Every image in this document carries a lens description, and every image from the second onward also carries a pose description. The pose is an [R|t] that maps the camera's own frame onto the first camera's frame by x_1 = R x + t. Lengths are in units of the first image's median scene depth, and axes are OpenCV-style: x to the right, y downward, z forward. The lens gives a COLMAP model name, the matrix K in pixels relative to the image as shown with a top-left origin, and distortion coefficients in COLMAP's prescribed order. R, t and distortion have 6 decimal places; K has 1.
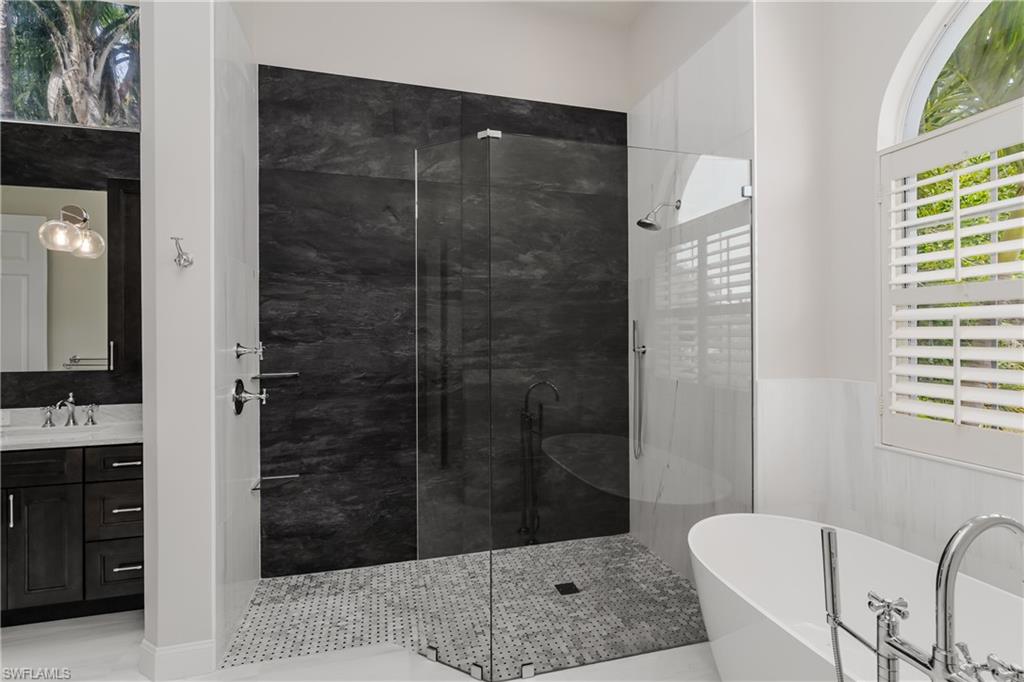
lens RADIAL K [[501.2, 0, 512.2], [0, 501.2, 334.2], [0, 0, 1]] dist [-0.002483, -0.000512]
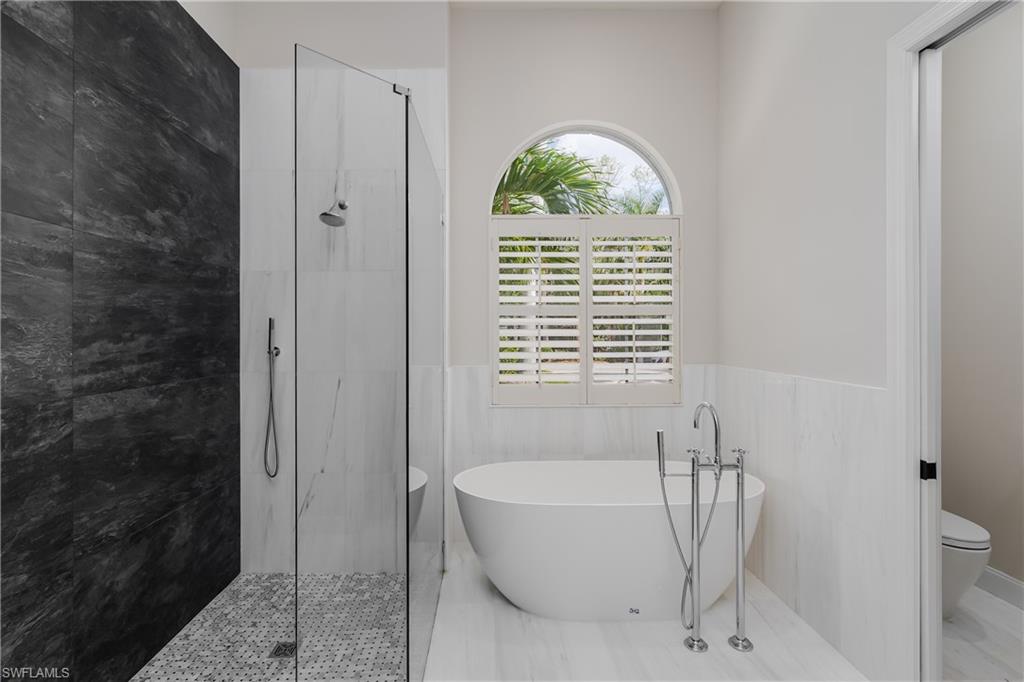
lens RADIAL K [[501.2, 0, 512.2], [0, 501.2, 334.2], [0, 0, 1]] dist [-0.002483, -0.000512]
pose [[0.233458, 0.002083, 0.972365, -0.505156], [0.004246, 0.999986, -0.003162, 0.004860], [-0.972358, 0.004867, 0.233446, 0.393243]]
